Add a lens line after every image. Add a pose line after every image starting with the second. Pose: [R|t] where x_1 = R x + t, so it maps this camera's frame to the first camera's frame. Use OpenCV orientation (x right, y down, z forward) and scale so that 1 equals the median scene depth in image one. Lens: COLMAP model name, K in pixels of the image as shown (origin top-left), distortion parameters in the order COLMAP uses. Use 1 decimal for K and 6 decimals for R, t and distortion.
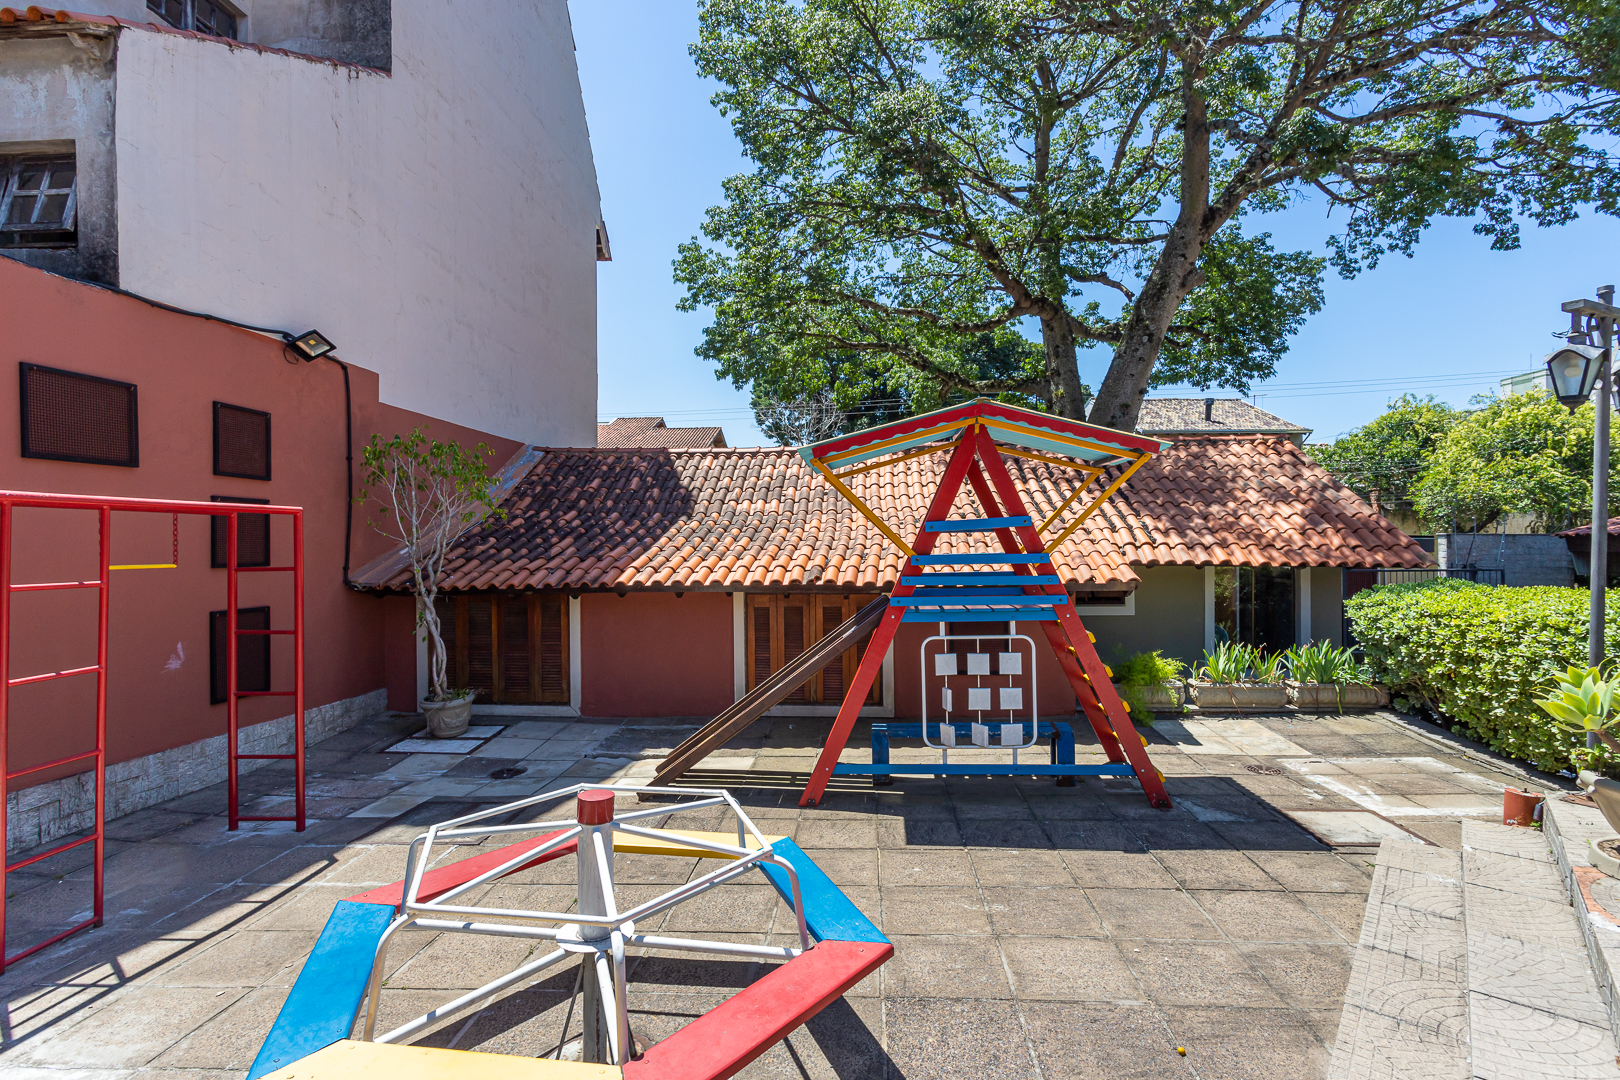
lens RADIAL K [[778.9, 0, 814.7], [0, 778.9, 545.7], [0, 0, 1]] dist [-0.000779, 0.000739]
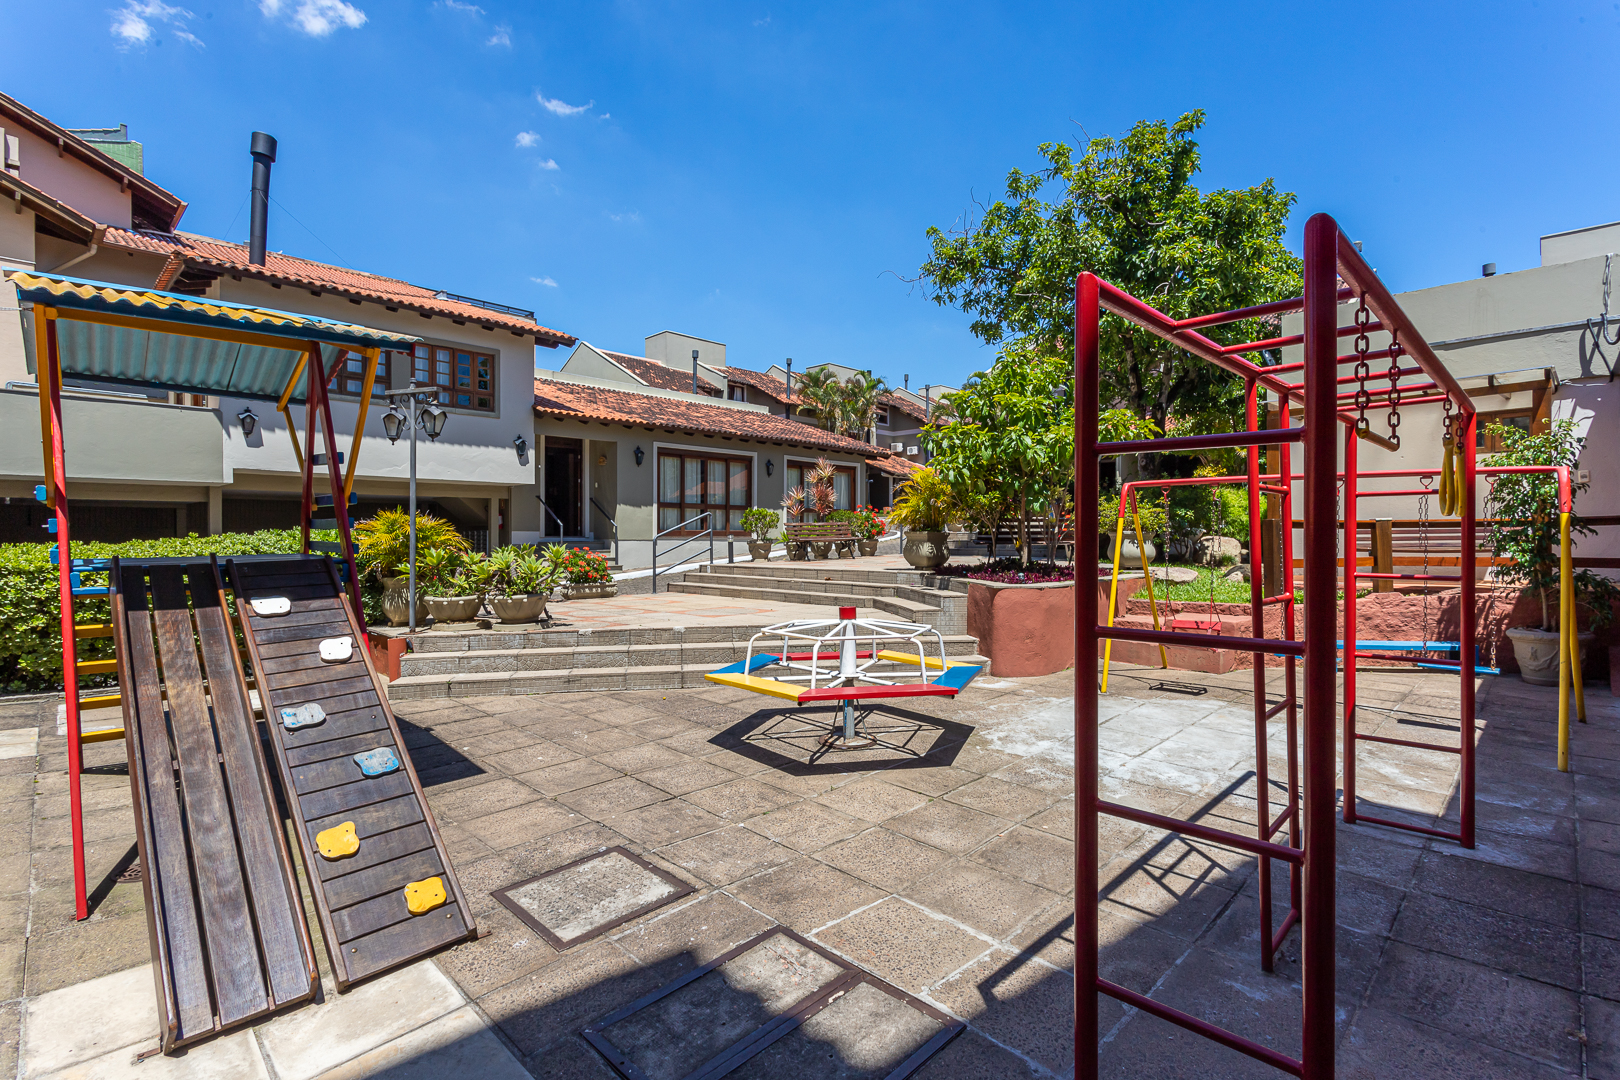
lens RADIAL K [[755.8, 0, 810.0], [0, 755.8, 540.0], [0, 0, 1]] dist [0.002352, 0.000512]
pose [[-0.758318, 0.004014, 0.651873, -0.543446], [0.009370, 0.999945, 0.004743, 0.044771], [-0.651818, 0.009705, -0.758314, 0.924992]]
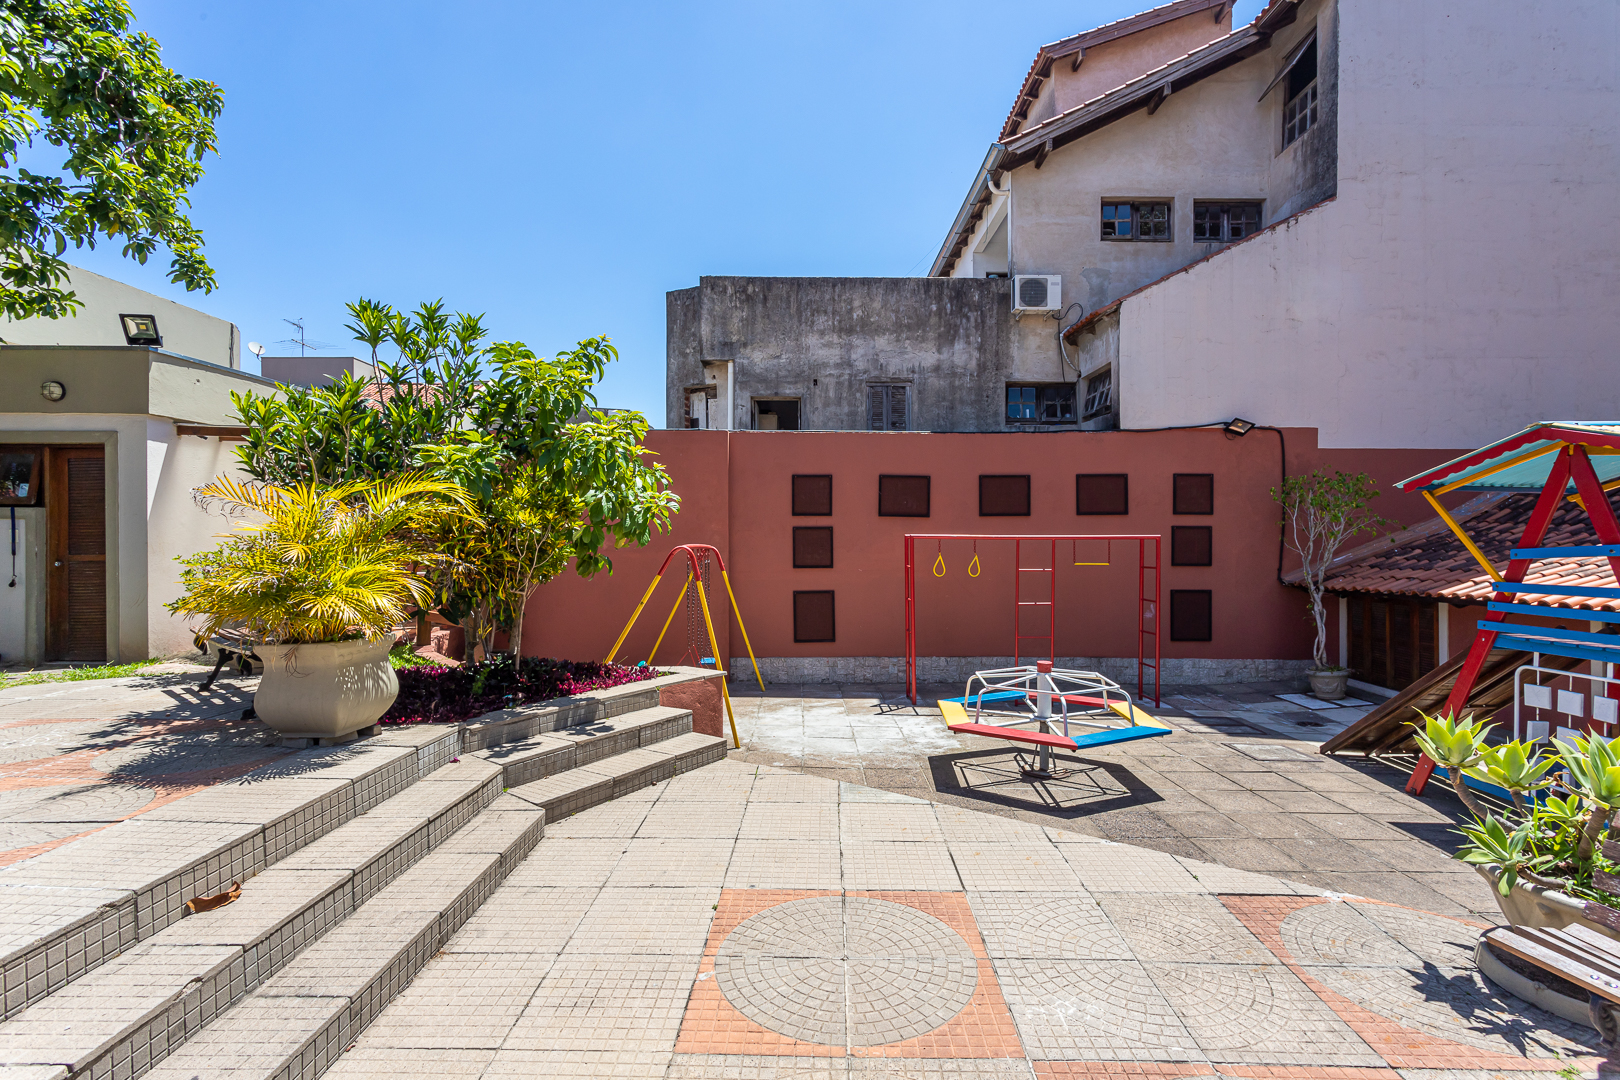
lens RADIAL K [[760.6, 0, 814.5], [0, 760.6, 541.2], [0, 0, 1]] dist [-0.000943, 0.000274]
pose [[0.080527, 0.008981, -0.996712, 0.749335], [-0.006106, 0.999945, 0.008516, -0.030813], [0.996734, 0.005400, 0.080578, 0.020178]]
